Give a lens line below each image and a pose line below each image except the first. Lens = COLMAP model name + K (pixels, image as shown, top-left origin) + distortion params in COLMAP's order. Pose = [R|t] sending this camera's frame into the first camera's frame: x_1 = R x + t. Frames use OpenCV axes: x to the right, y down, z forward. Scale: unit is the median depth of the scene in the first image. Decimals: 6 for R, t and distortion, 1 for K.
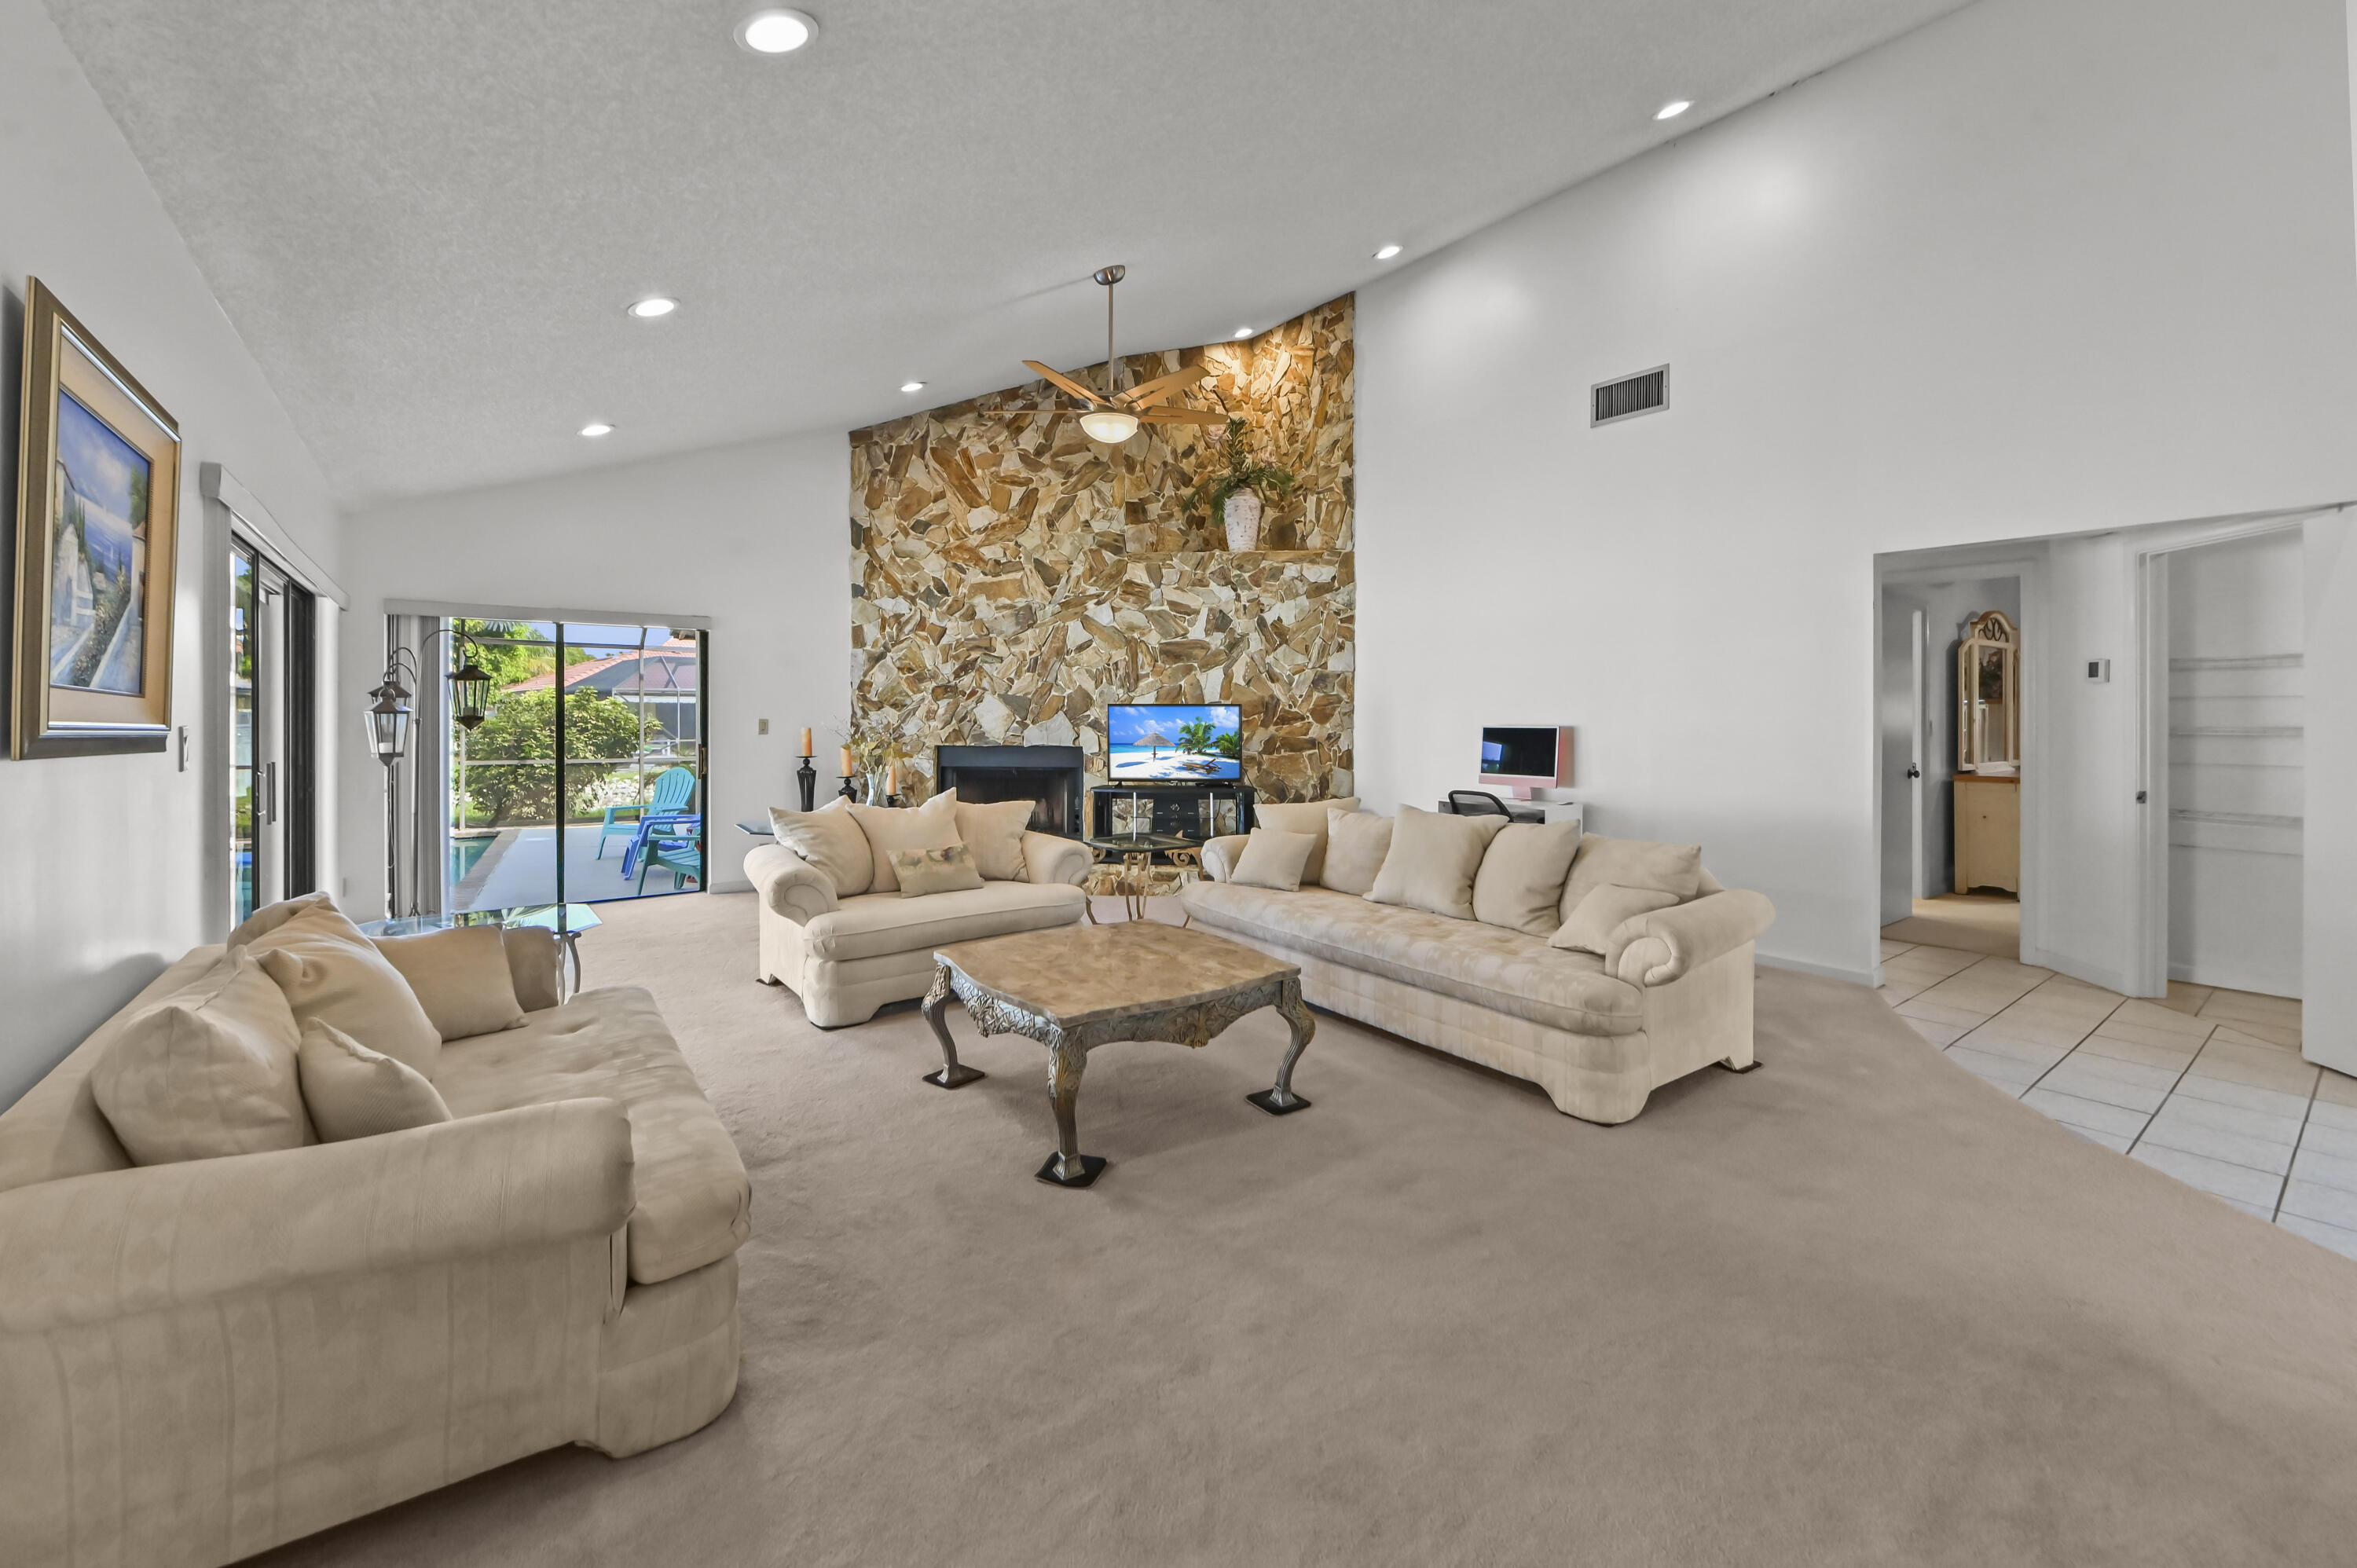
lens RADIAL K [[958.6, 0, 1172.9], [0, 958.6, 710.8], [0, 0, 1]] dist [-0.002438, -0.000274]
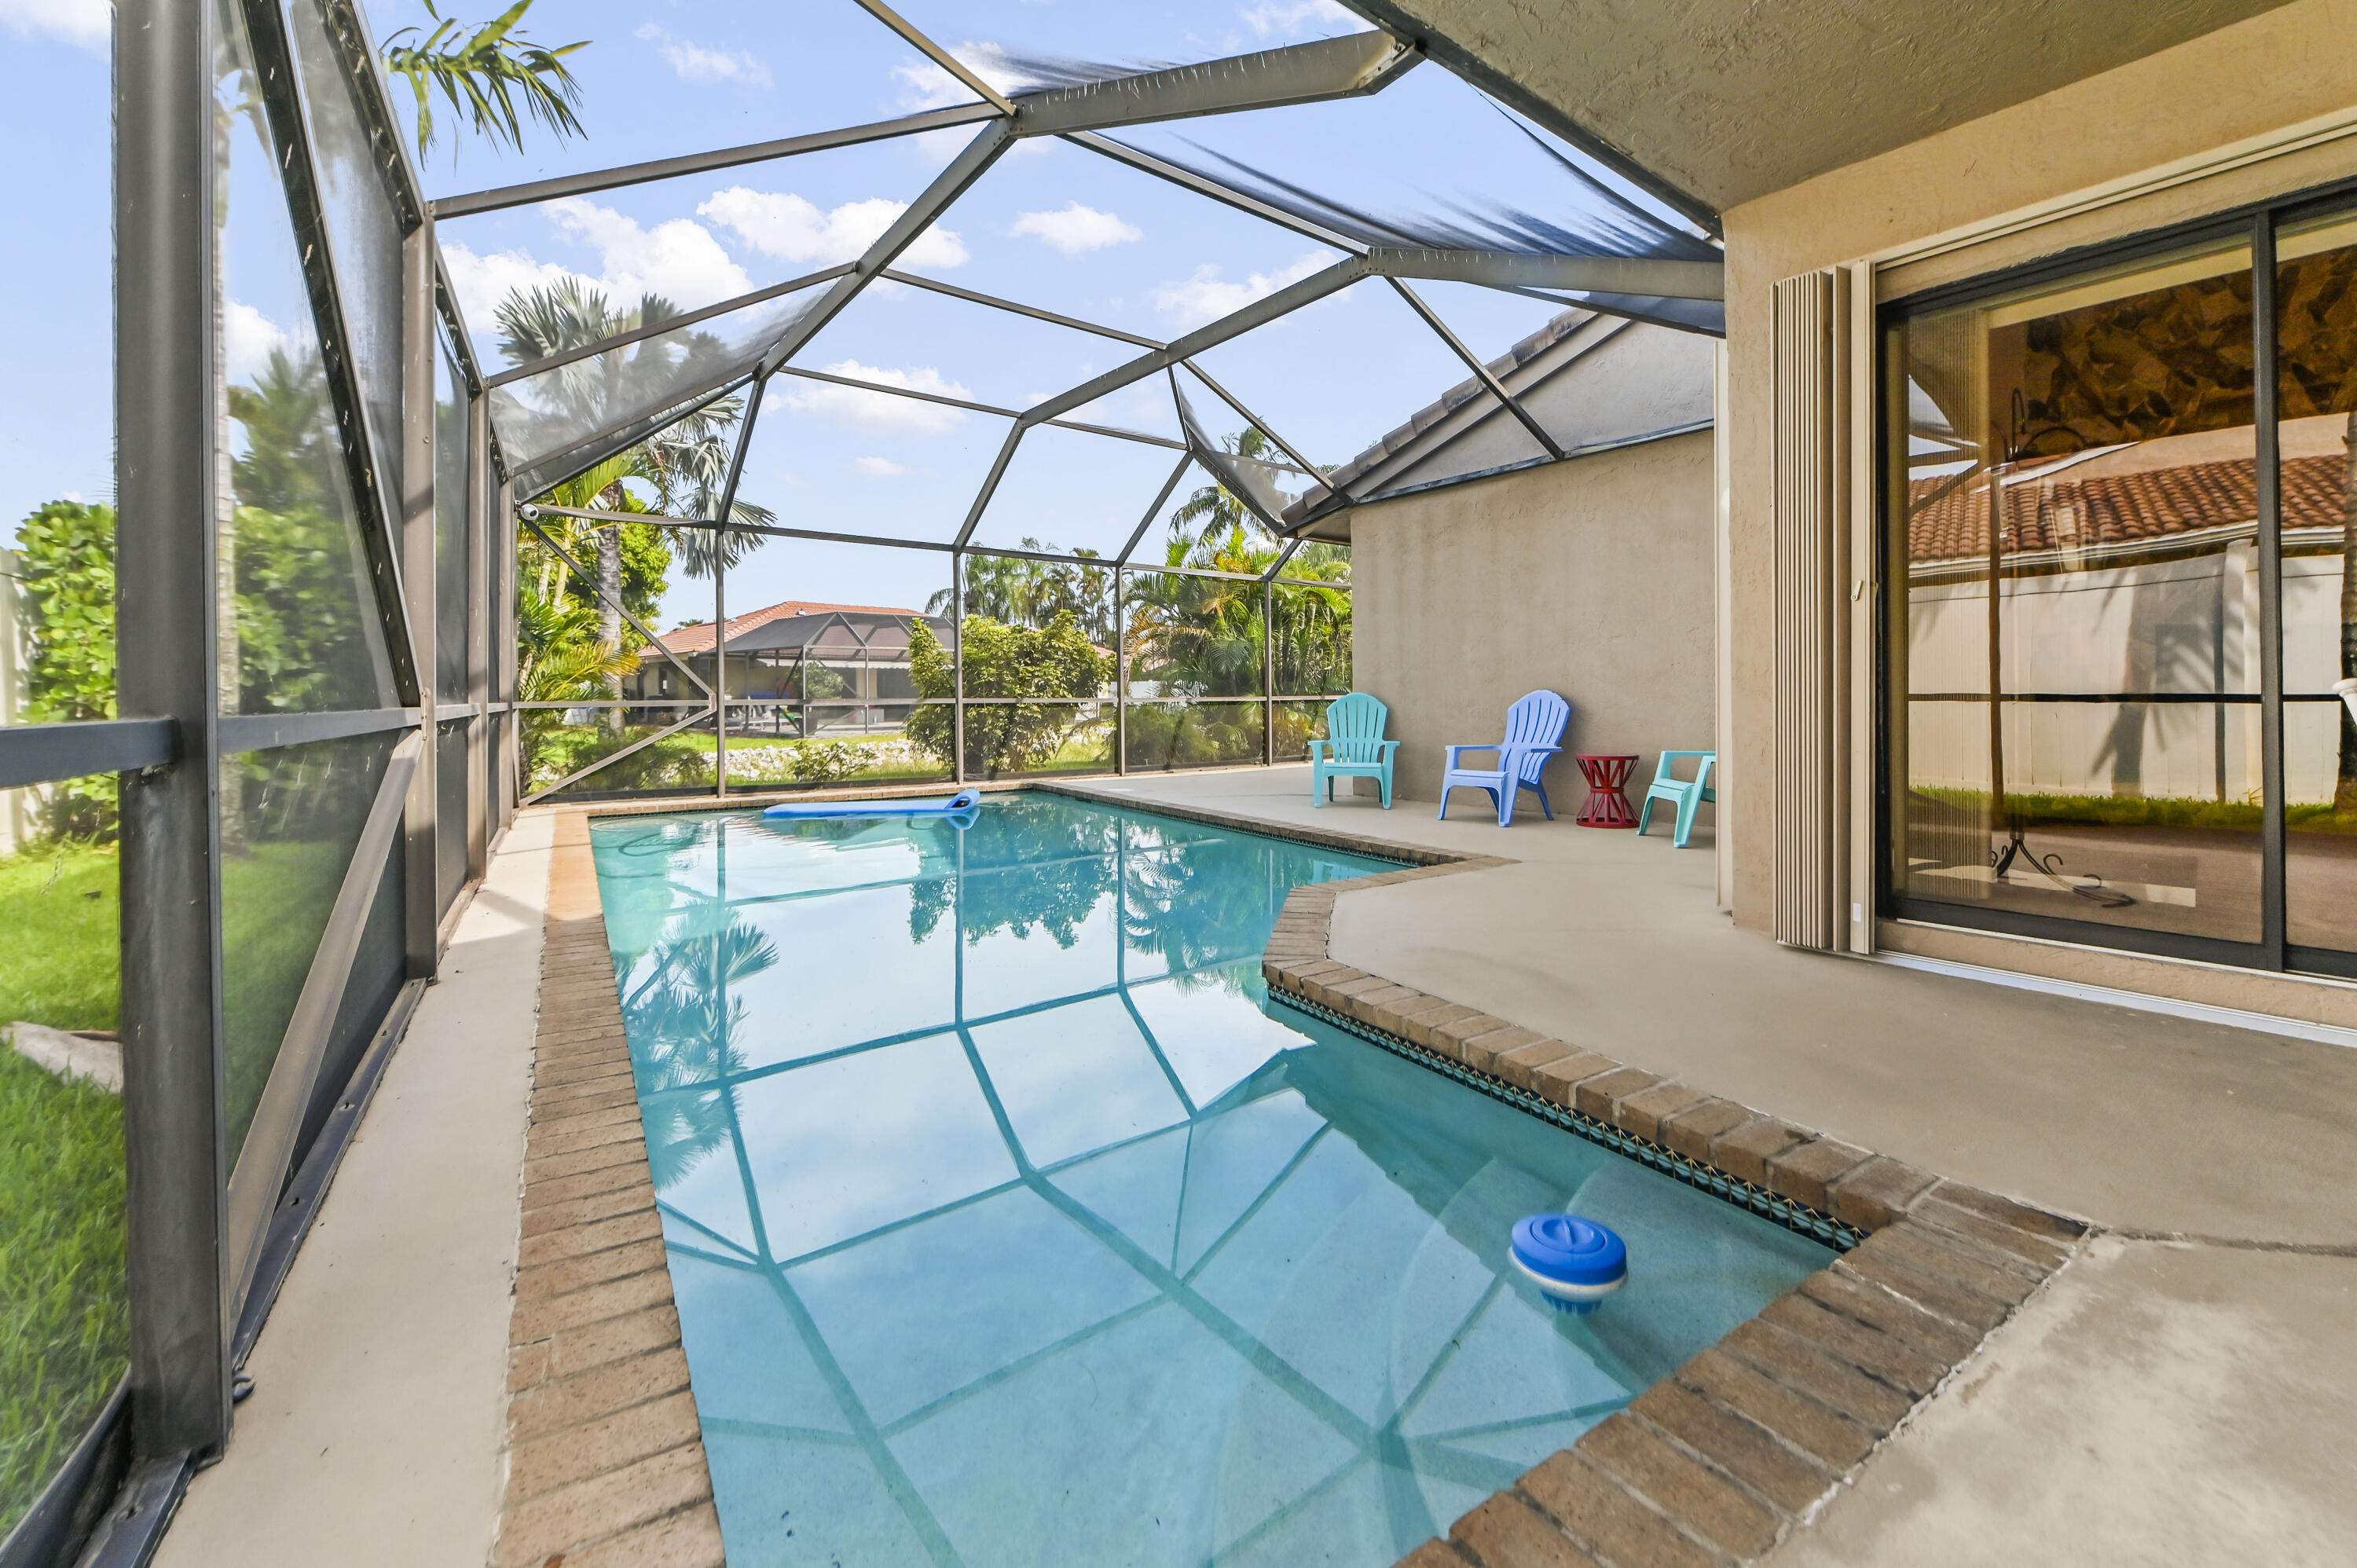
lens RADIAL K [[958.6, 0, 1172.9], [0, 958.6, 710.8], [0, 0, 1]] dist [-0.002438, -0.000274]
pose [[0.999934, -0.001995, 0.011310, -0.992611], [0.001856, 0.999923, 0.012298, 0.089332], [-0.011334, -0.012277, 0.999860, 0.296254]]
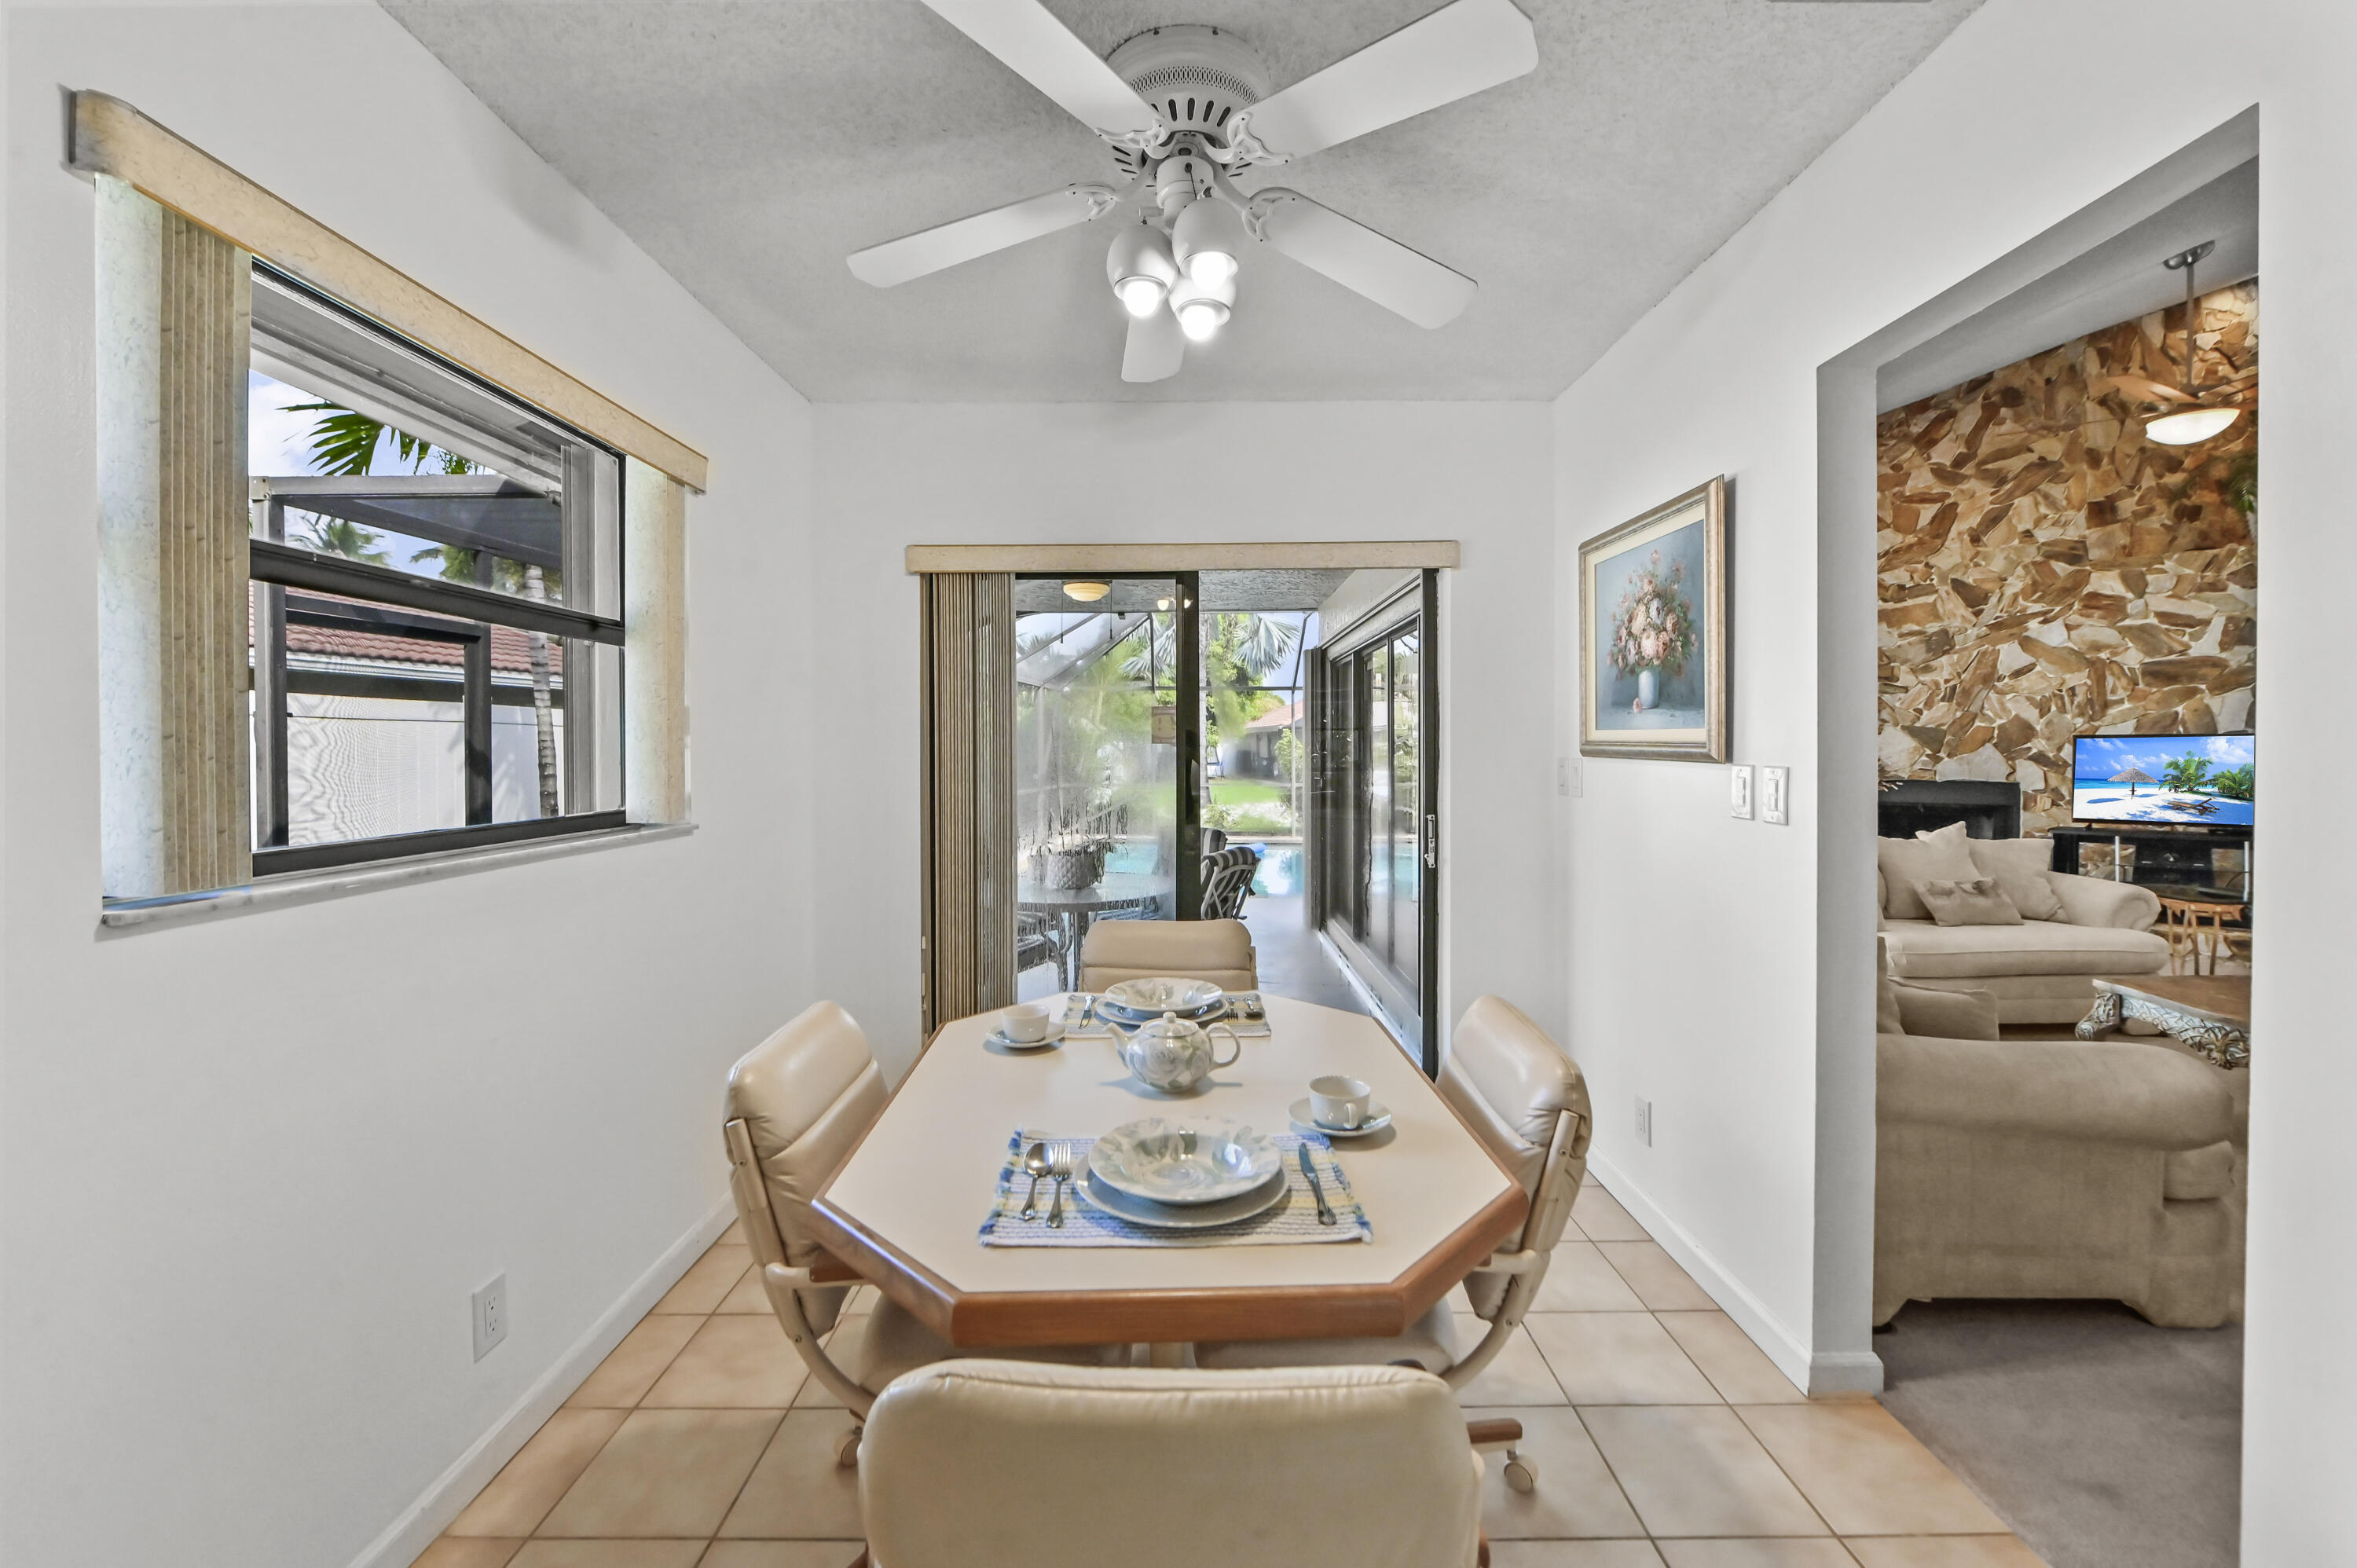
lens RADIAL K [[943.2, 0, 1177.0], [0, 943.2, 756.2], [0, 0, 1]] dist [-0.008175, -0.000374]
pose [[0.799543, 0.002874, -0.600602, -0.199379], [0.005641, 0.999908, 0.012295, -0.002735], [0.600583, -0.013219, 0.799453, -0.178452]]
